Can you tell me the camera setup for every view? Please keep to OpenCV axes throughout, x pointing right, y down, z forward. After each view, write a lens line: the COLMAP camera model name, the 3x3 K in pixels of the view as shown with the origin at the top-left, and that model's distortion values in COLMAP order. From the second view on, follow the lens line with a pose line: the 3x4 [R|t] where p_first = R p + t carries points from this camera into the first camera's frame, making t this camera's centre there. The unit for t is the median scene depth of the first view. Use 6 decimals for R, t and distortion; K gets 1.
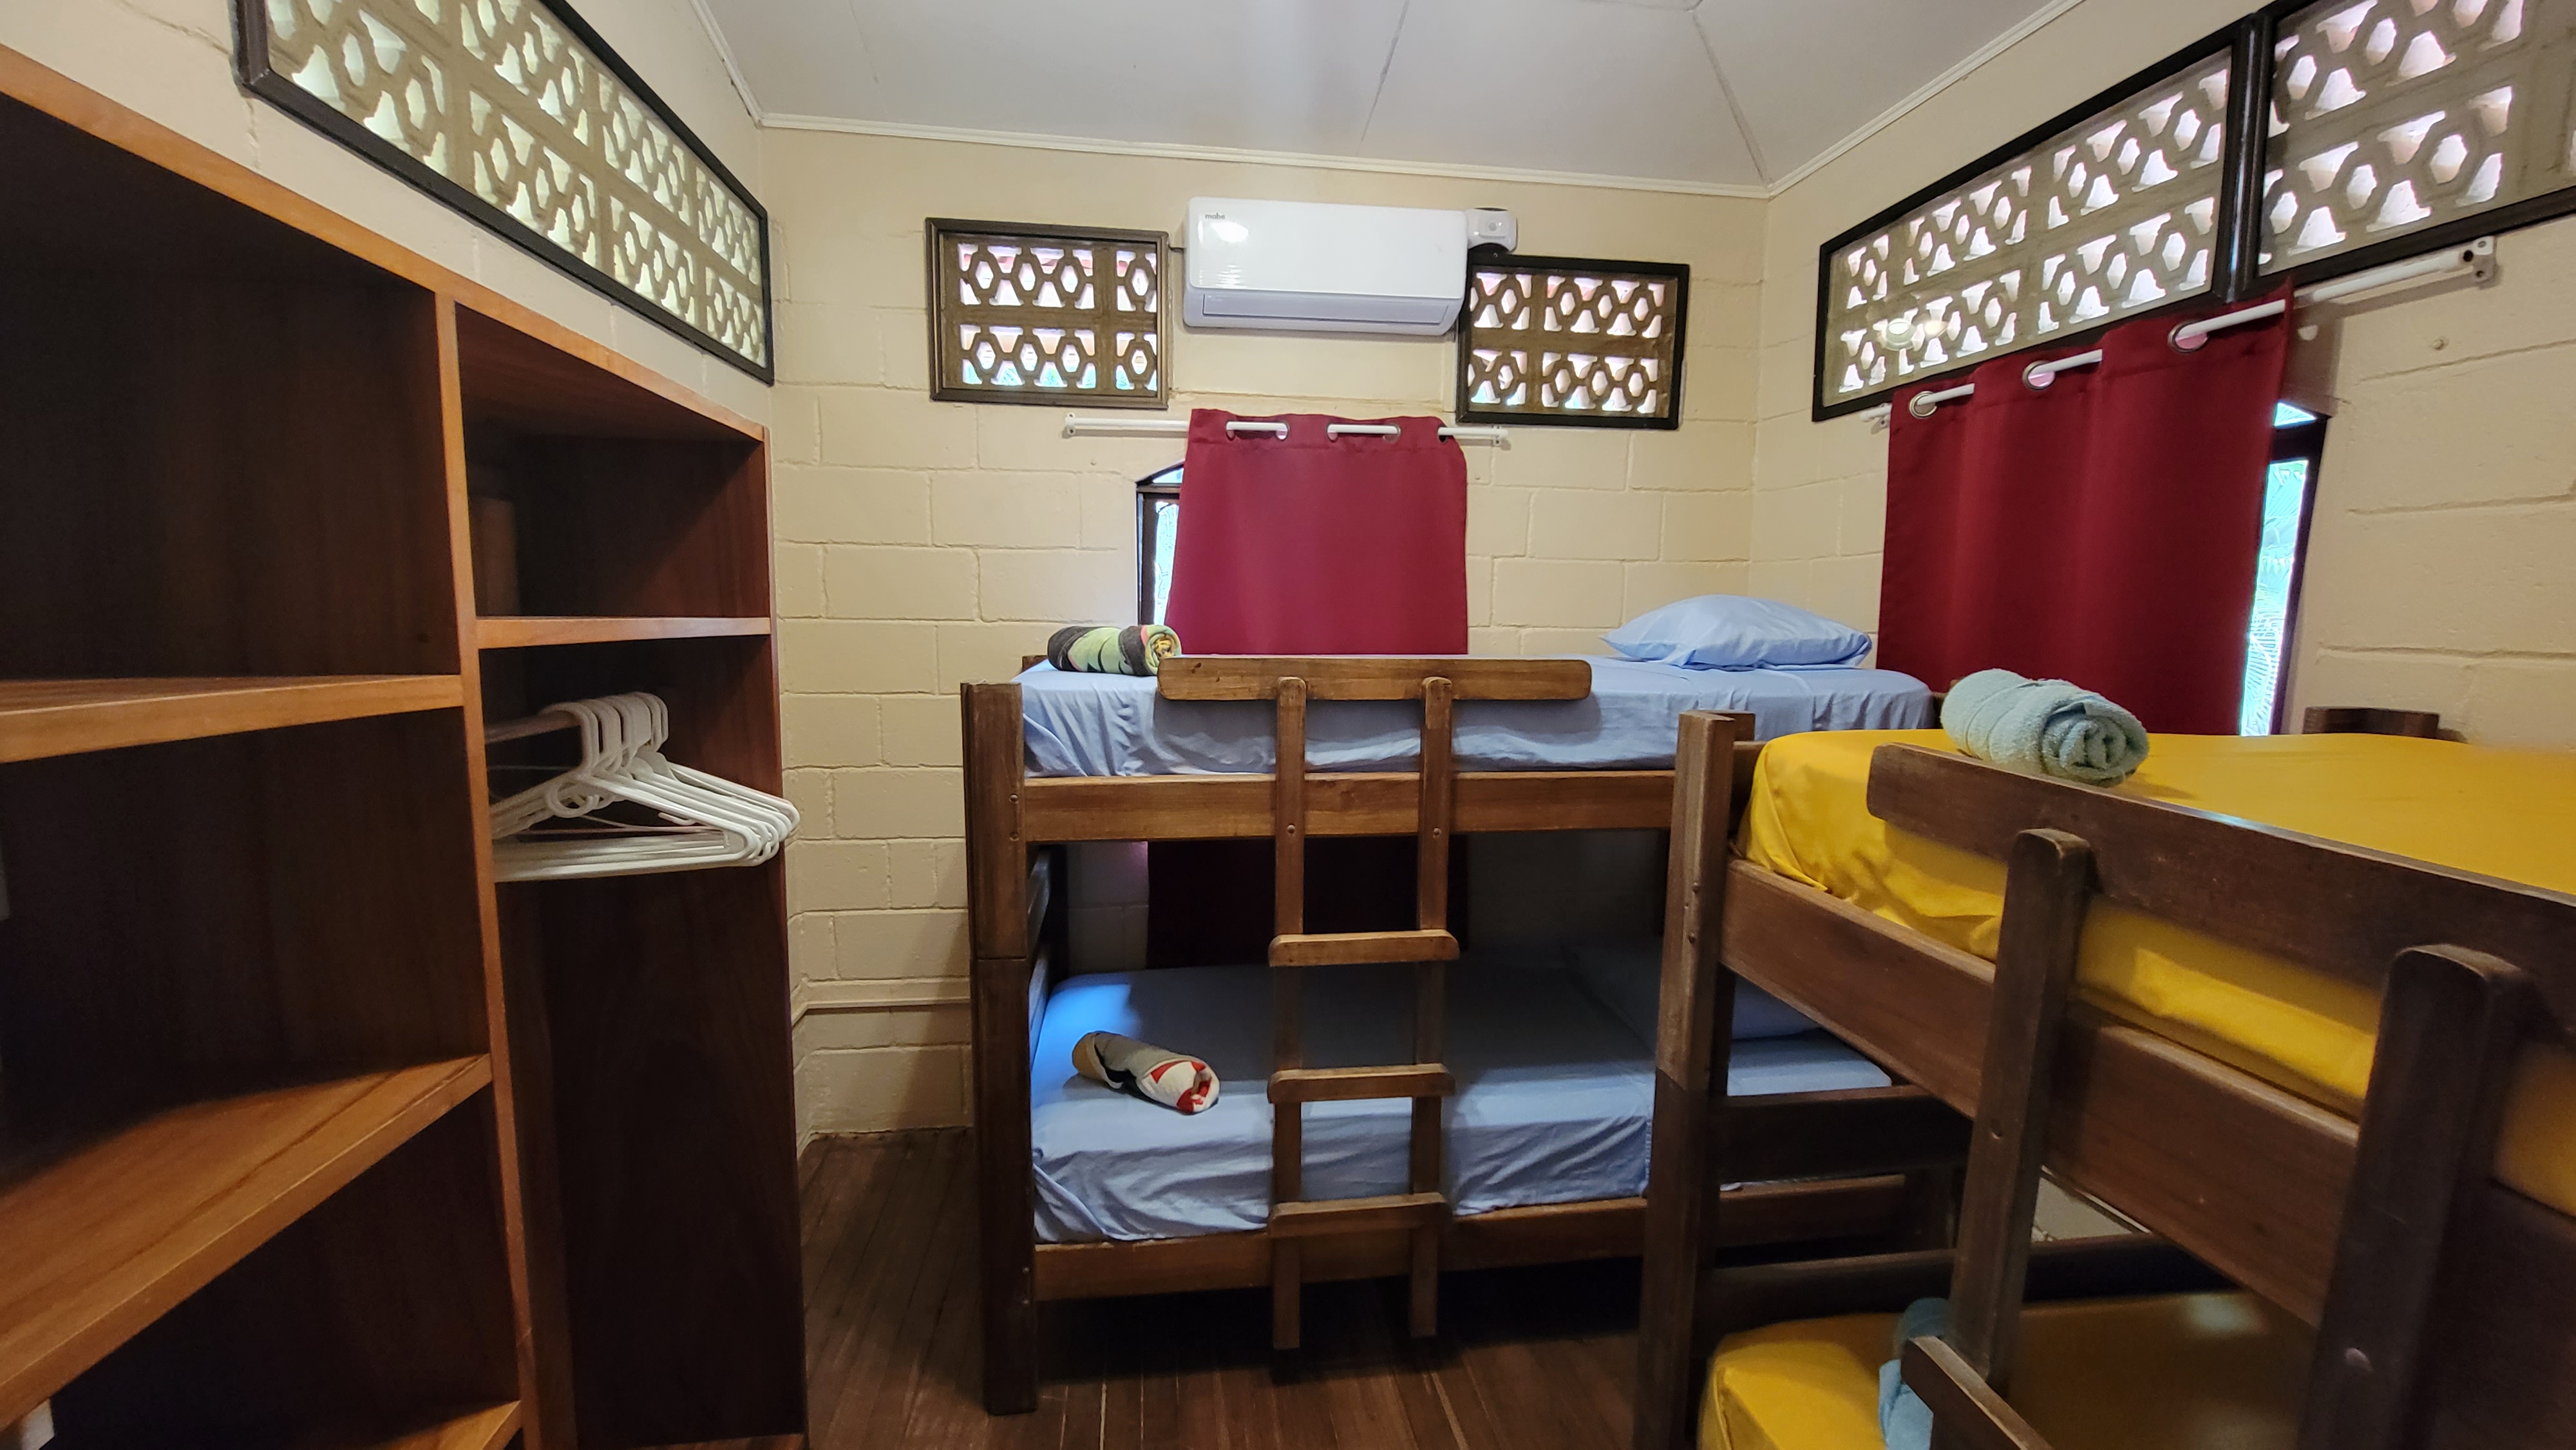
lens RADIAL K [[1052.6, 0, 1281.3], [0, 1052.6, 754.2], [0, 0, 1]] dist [-0.001977, -0.002424]
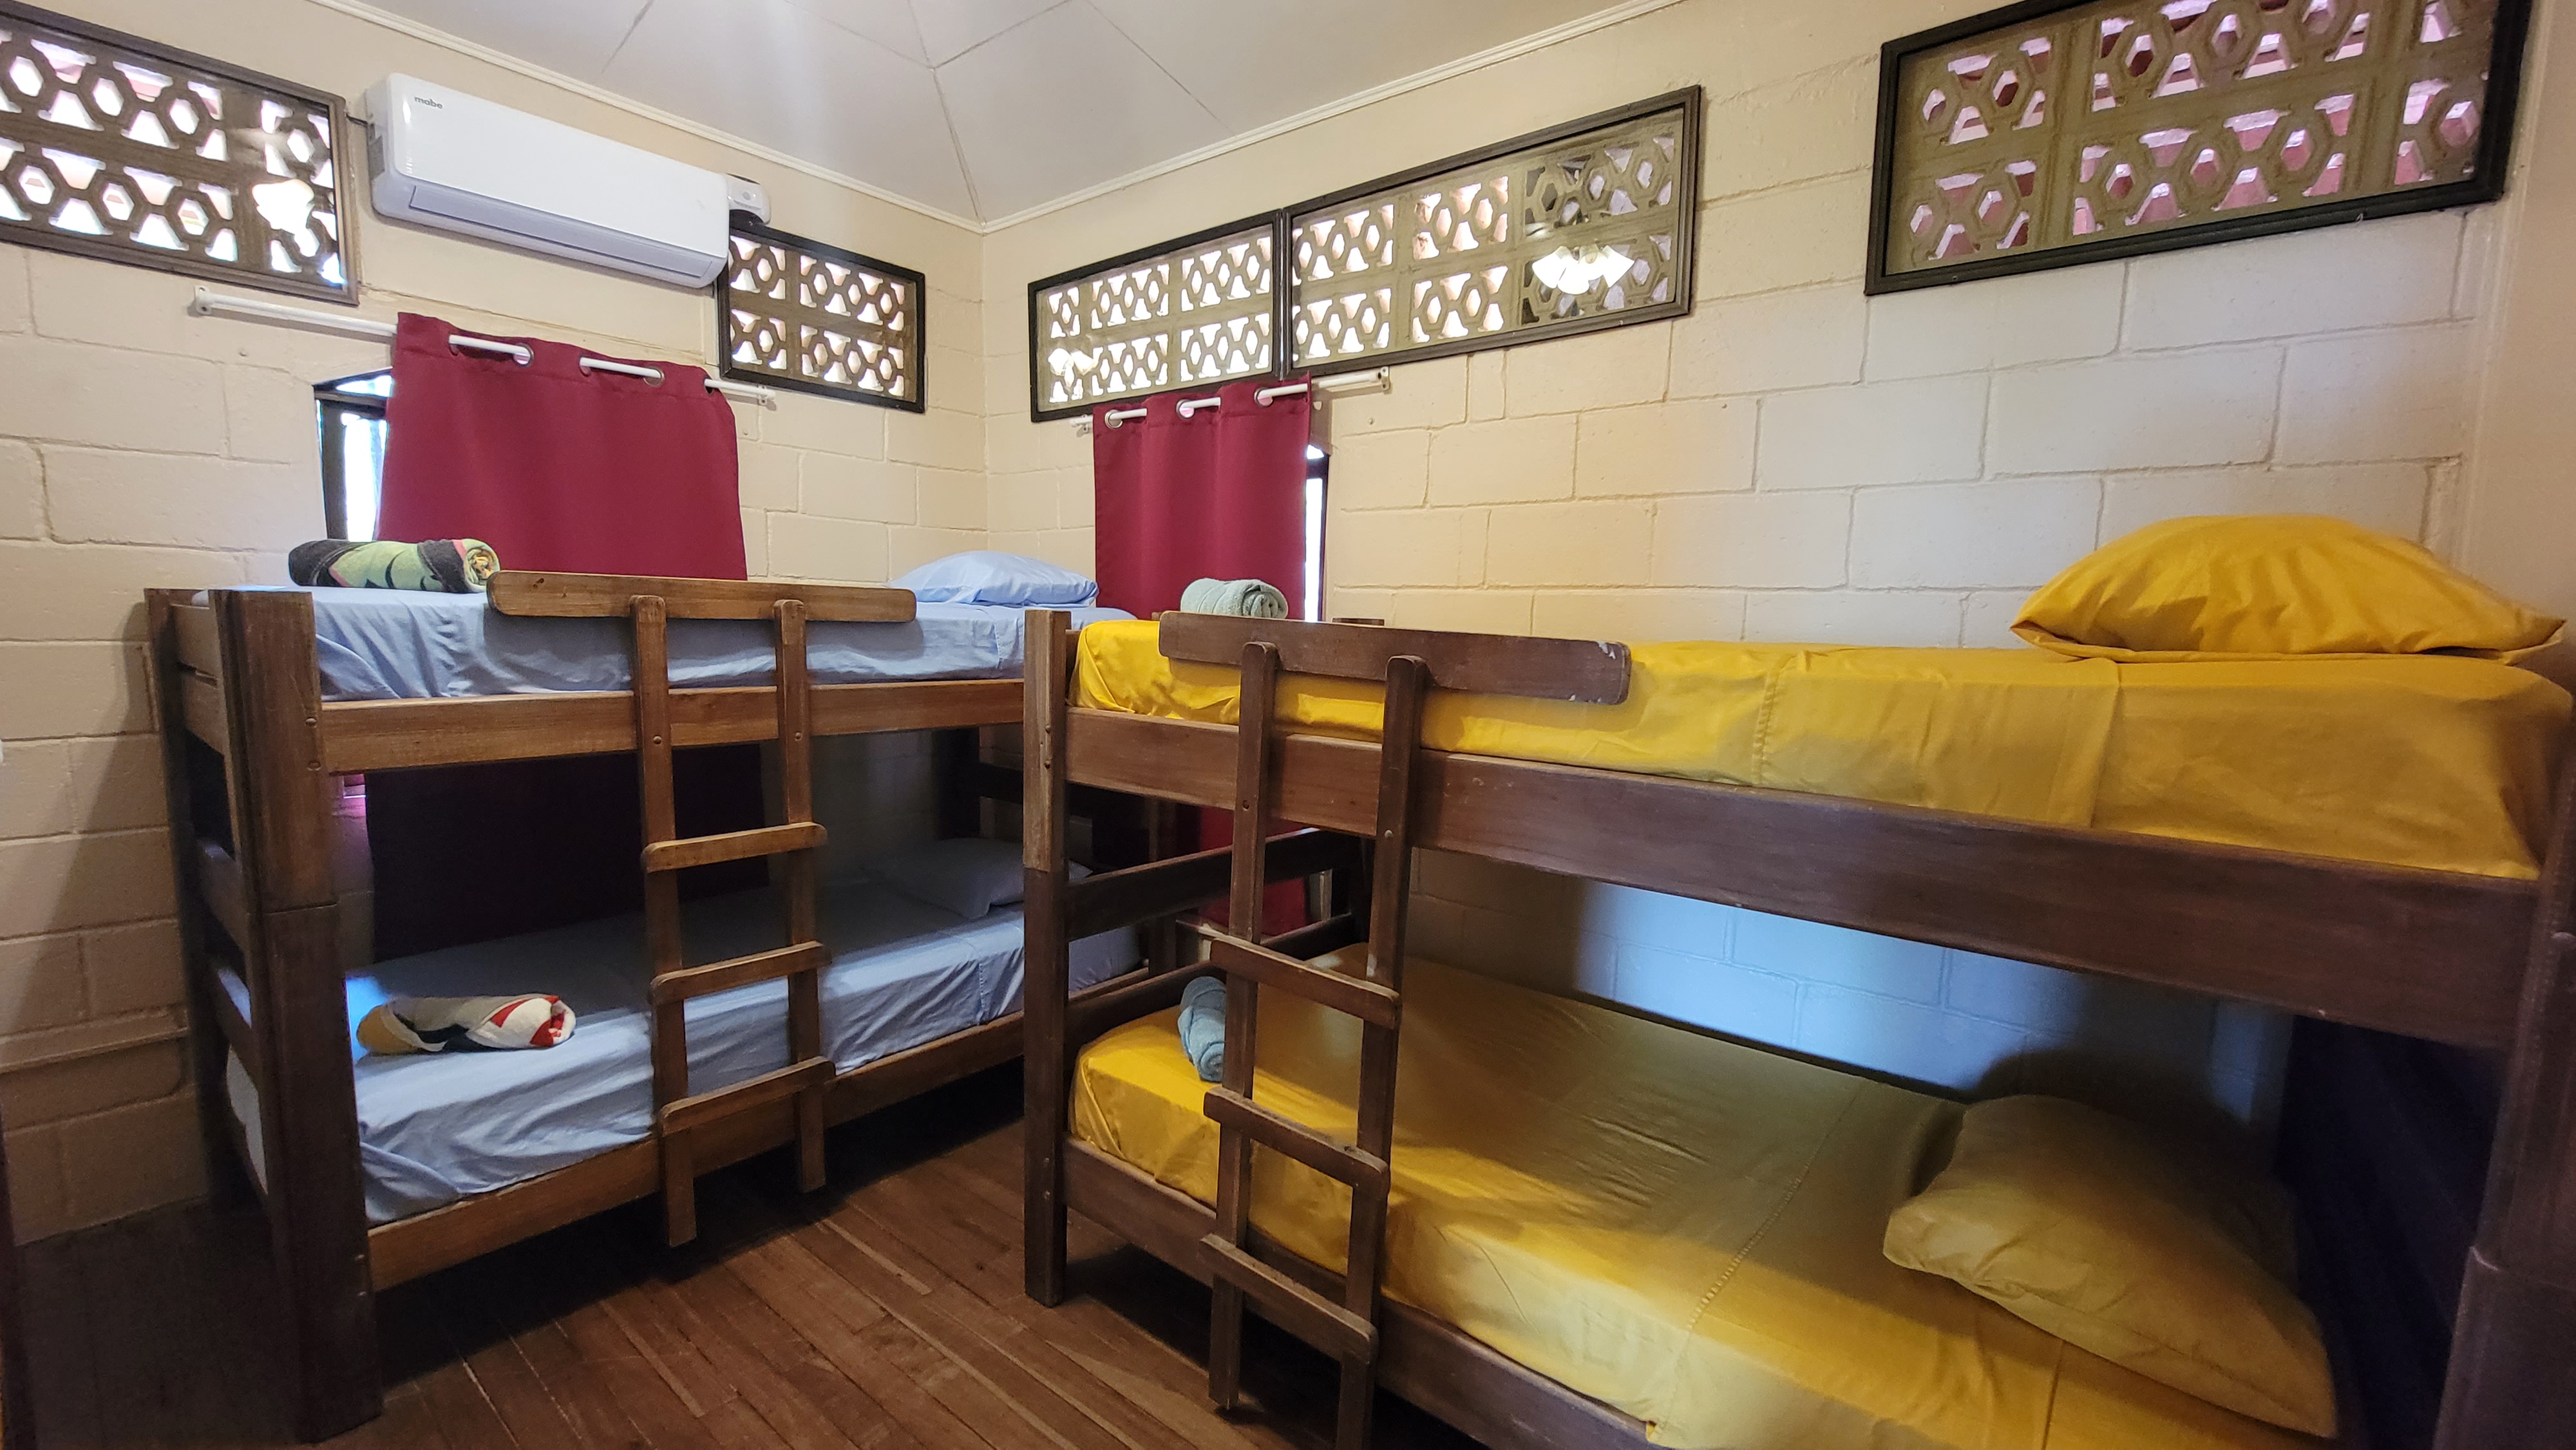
lens RADIAL K [[1052.6, 0, 1281.3], [0, 1052.6, 754.2], [0, 0, 1]] dist [-0.001977, -0.002424]
pose [[0.732791, -0.076199, 0.676174, -0.226298], [0.072612, 0.996793, 0.033638, 0.087352], [-0.676568, 0.024449, 0.735974, -0.181049]]
